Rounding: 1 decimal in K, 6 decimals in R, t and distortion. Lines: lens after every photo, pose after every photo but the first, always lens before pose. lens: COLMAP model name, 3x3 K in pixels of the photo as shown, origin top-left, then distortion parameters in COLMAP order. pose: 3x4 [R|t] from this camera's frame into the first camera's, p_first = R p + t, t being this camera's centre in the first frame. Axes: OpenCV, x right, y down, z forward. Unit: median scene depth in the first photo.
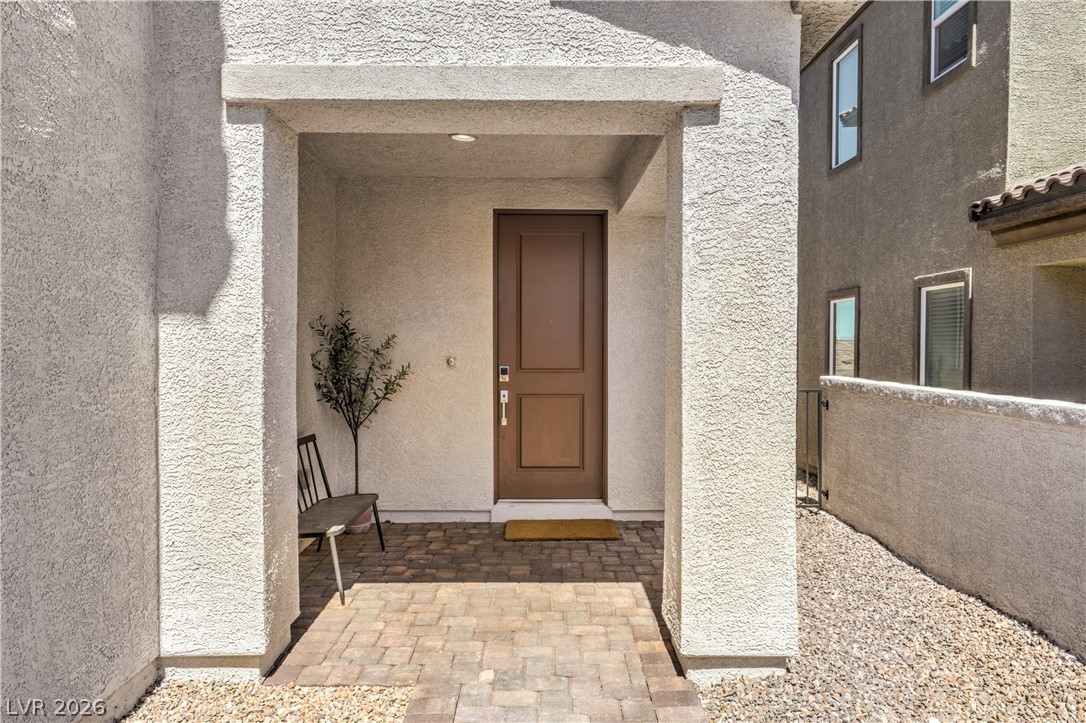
lens RADIAL K [[795.0, 0, 547.5], [0, 795.0, 364.7], [0, 0, 1]] dist [0.004508, 0.004199]
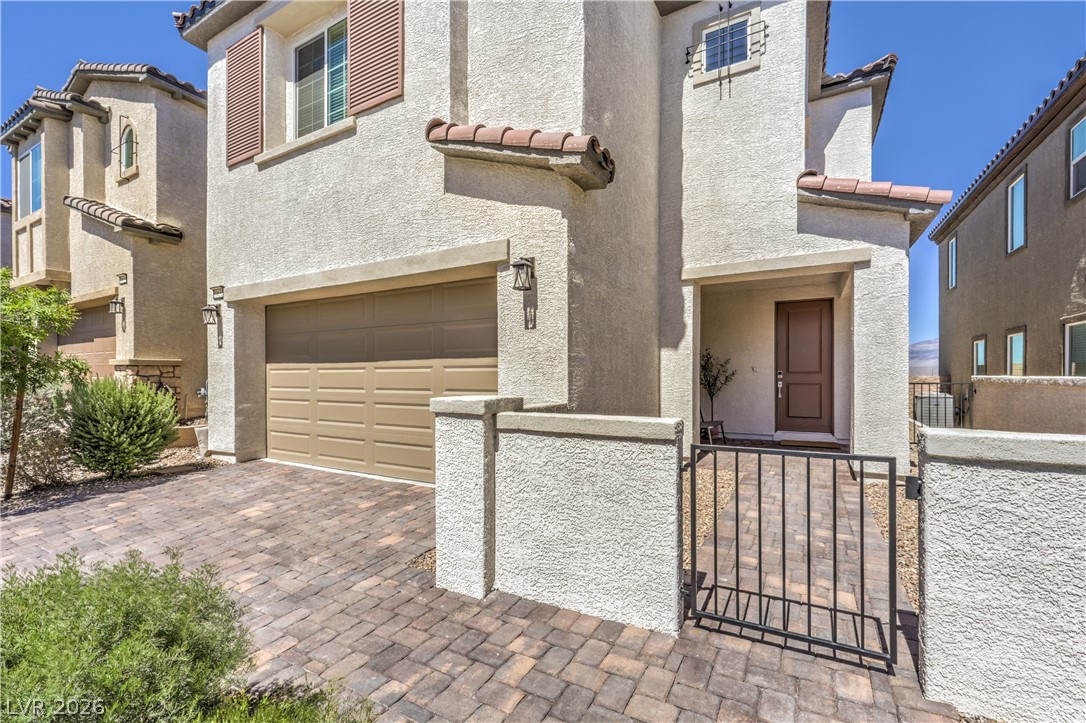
lens RADIAL K [[446.0, 0, 560.9], [0, 446.0, 380.0], [0, 0, 1]] dist [-0.001145, 0.000568]
pose [[0.870432, 0.000111, -0.492288, 0.031249], [-0.006760, 0.999908, -0.011726, 0.054360], [0.492241, 0.013534, 0.870354, -0.464443]]
